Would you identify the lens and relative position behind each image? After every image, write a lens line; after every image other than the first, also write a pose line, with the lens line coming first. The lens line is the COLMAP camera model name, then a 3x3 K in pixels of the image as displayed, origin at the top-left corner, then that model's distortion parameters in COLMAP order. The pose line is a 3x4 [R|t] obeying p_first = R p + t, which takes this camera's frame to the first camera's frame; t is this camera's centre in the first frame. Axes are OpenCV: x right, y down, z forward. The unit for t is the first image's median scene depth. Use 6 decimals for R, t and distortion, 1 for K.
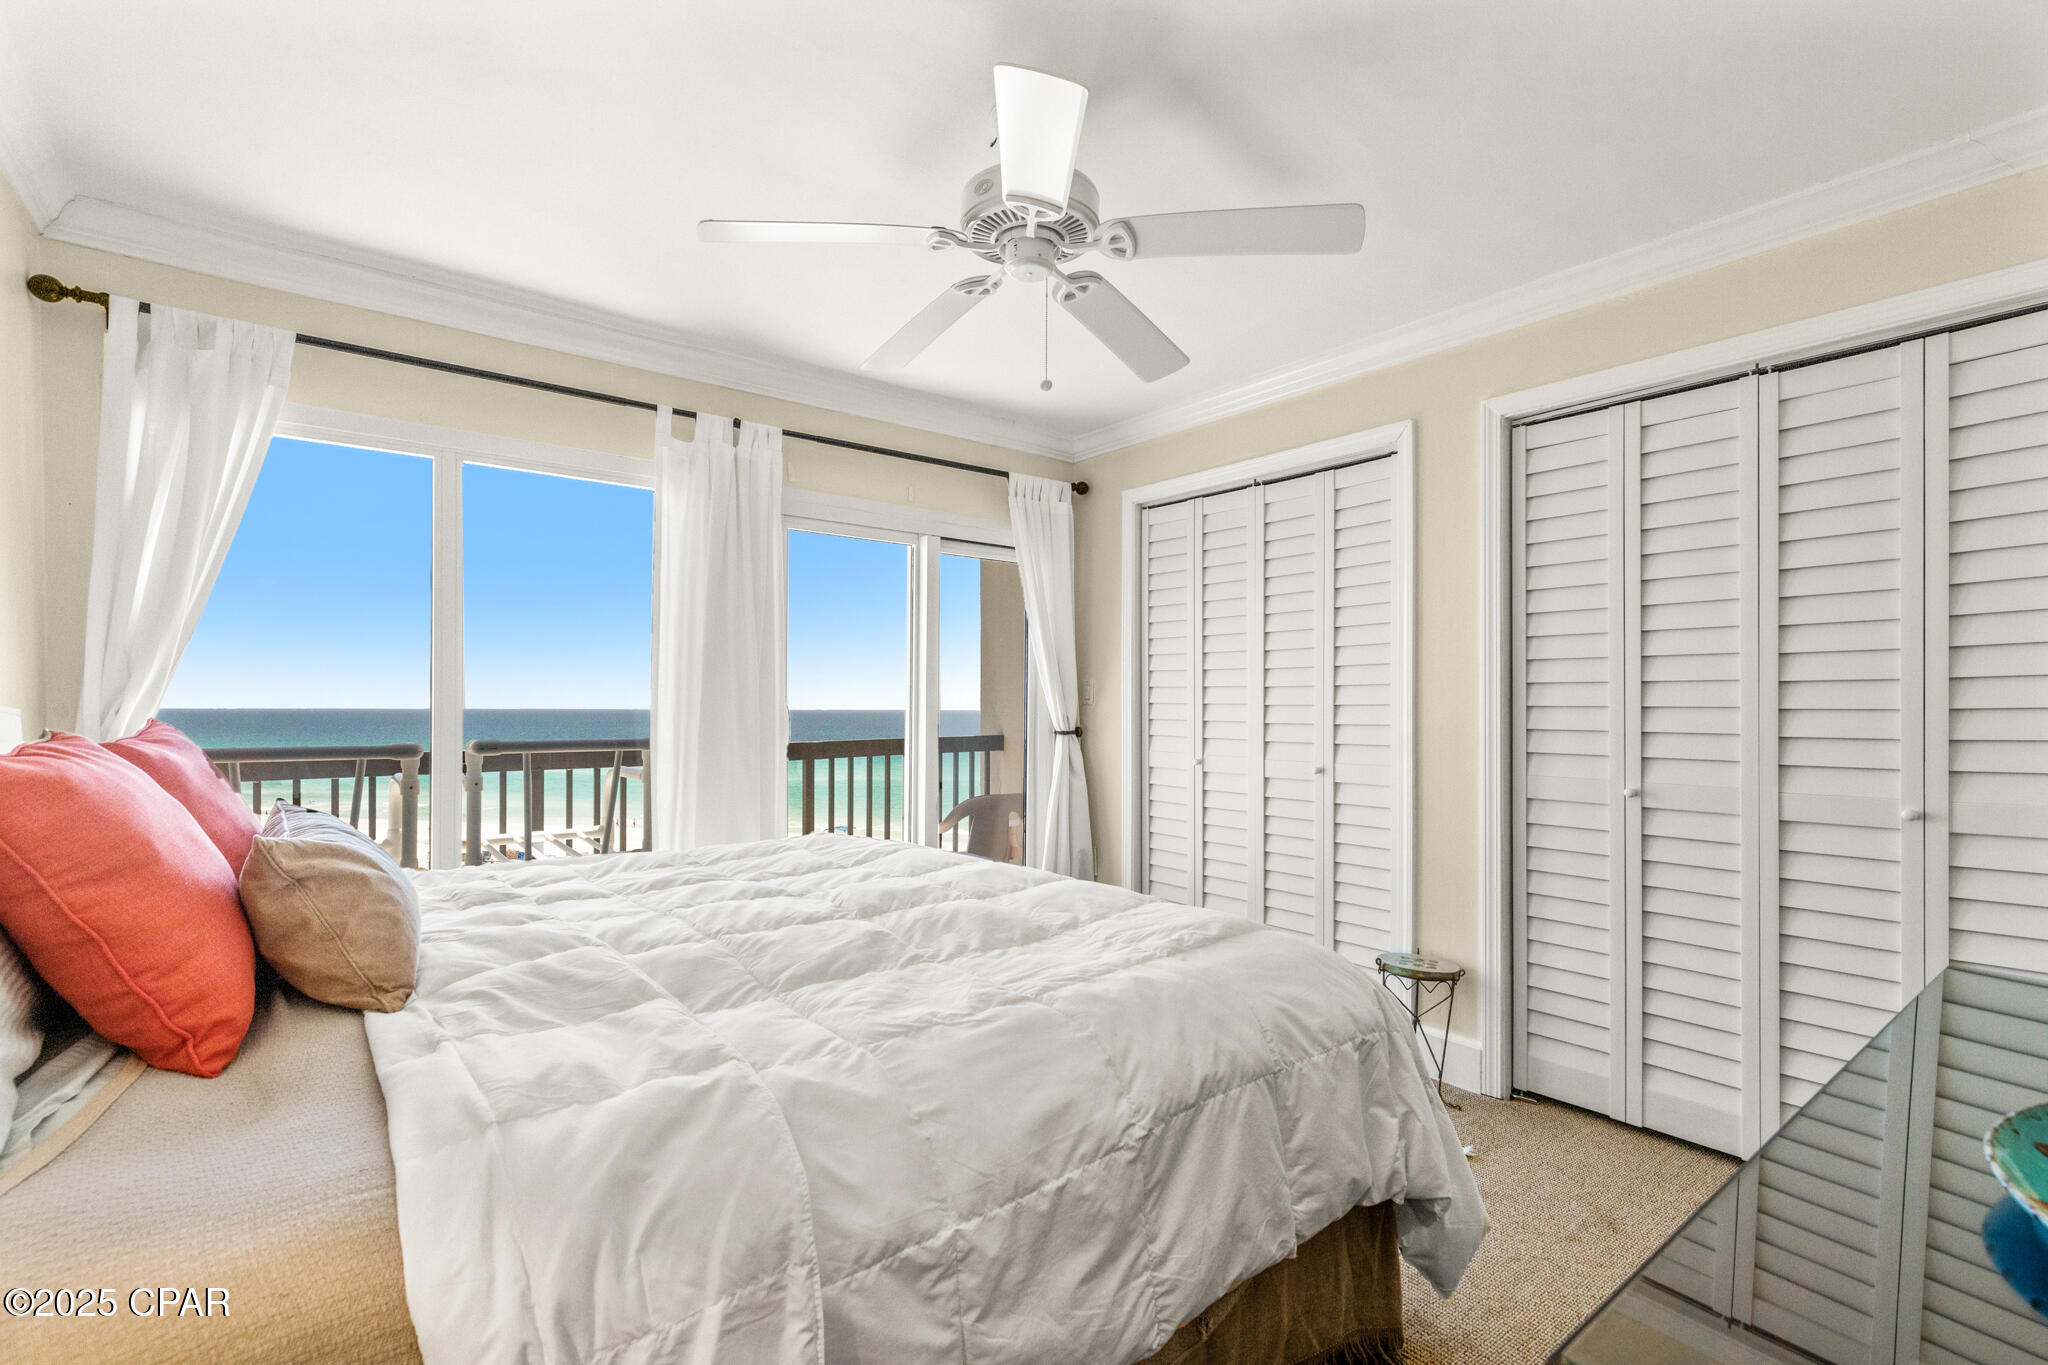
lens RADIAL K [[927.9, 0, 1015.4], [0, 927.9, 692.2], [0, 0, 1]] dist [0.005654, 0.000144]
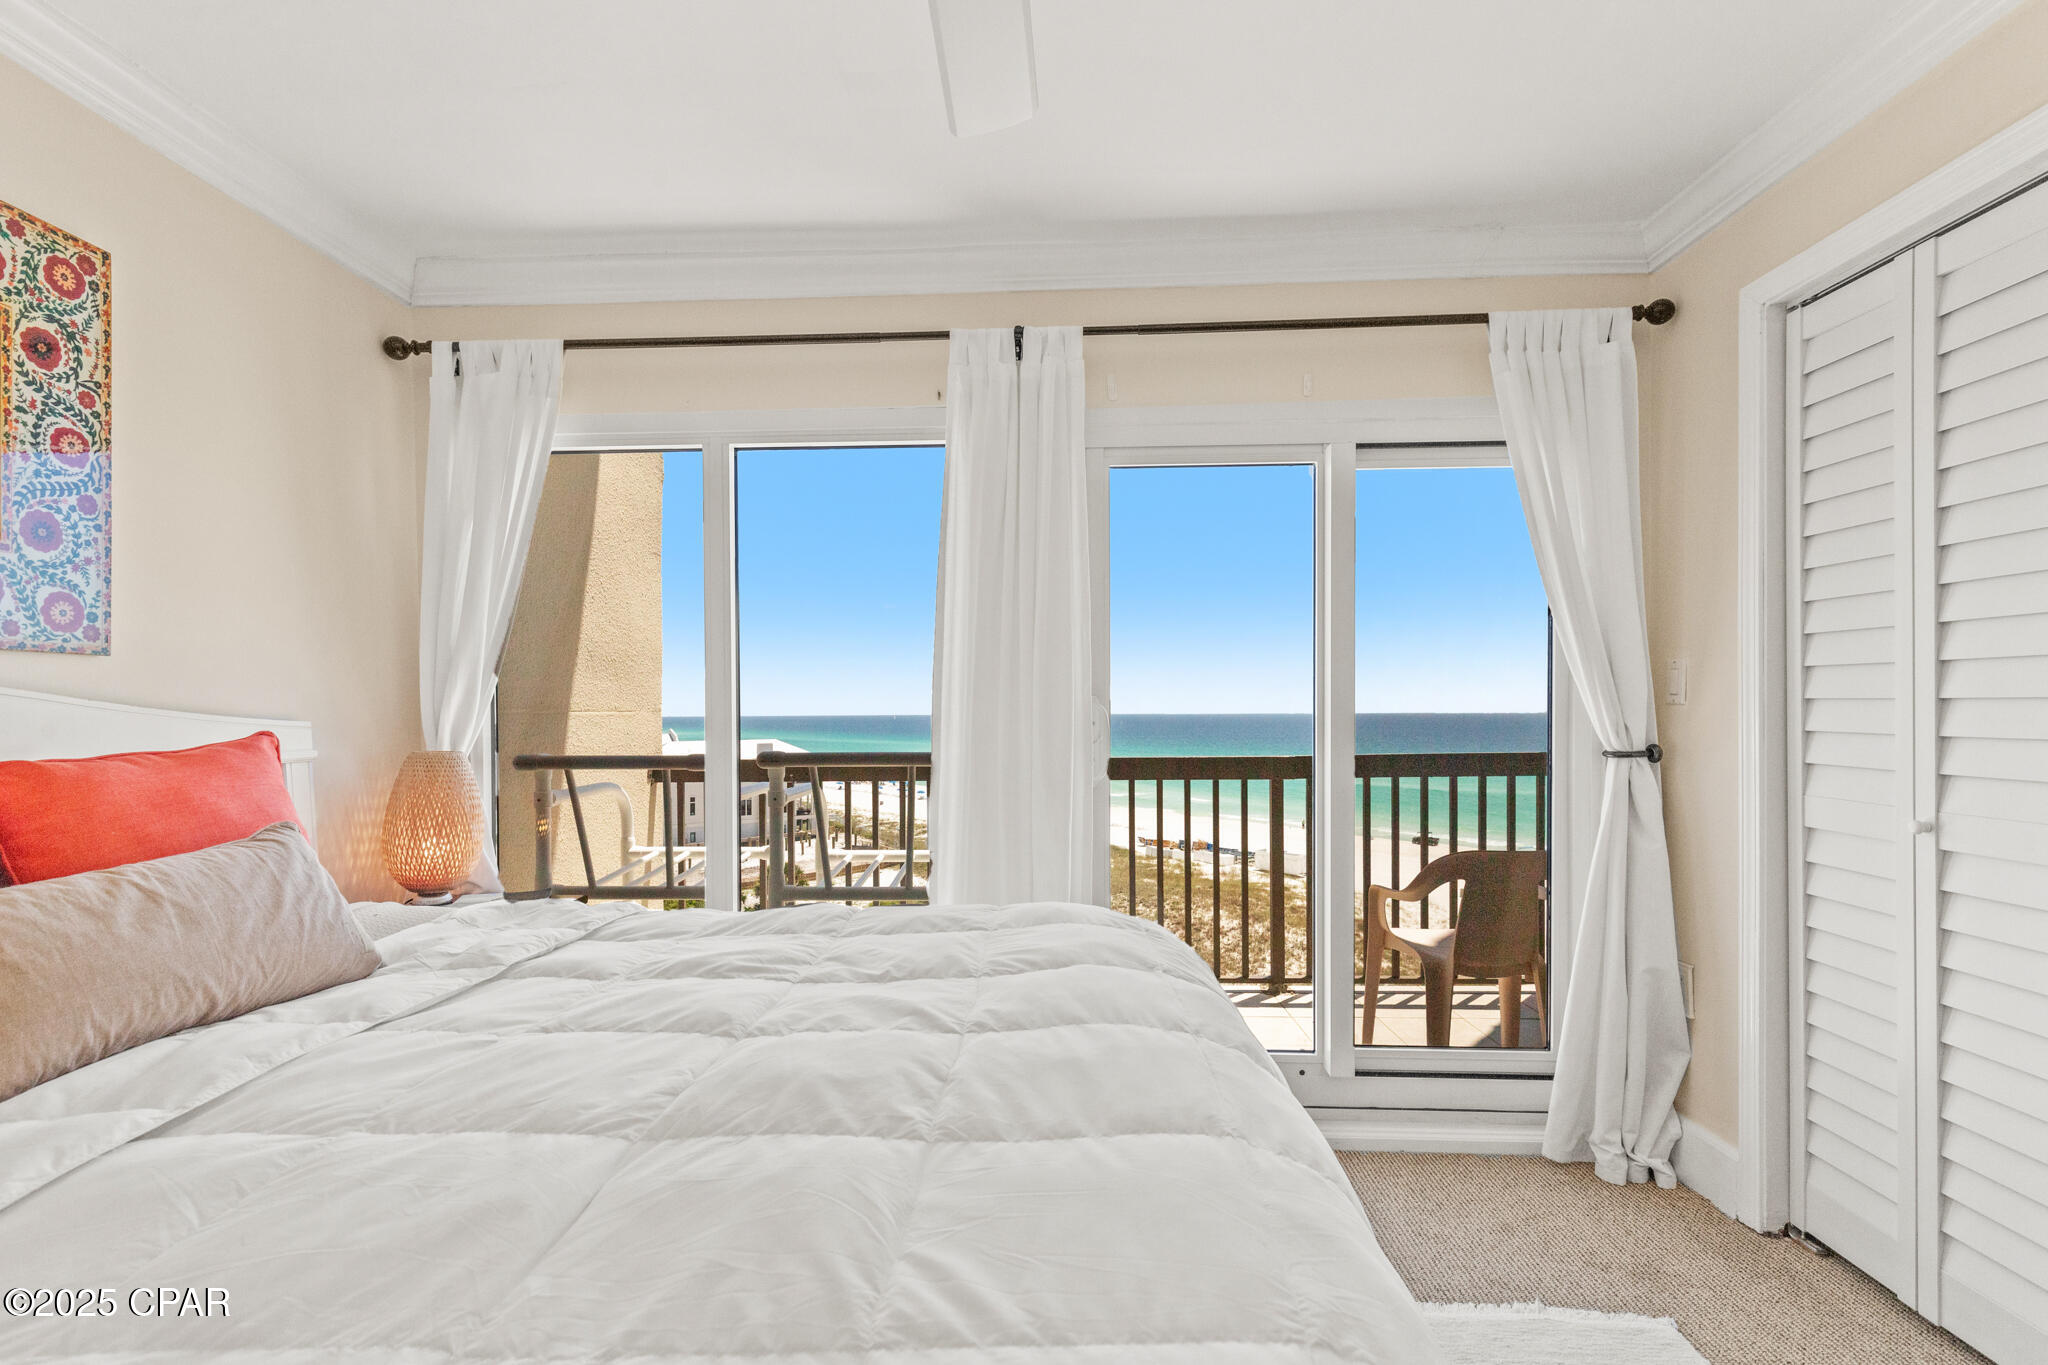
lens RADIAL K [[927.9, 0, 1015.4], [0, 927.9, 692.2], [0, 0, 1]] dist [0.005654, 0.000144]
pose [[0.751877, -0.019044, -0.659028, 0.157824], [0.014559, 0.999819, -0.012281, 0.008612], [0.659142, -0.000361, 0.752018, 0.362722]]
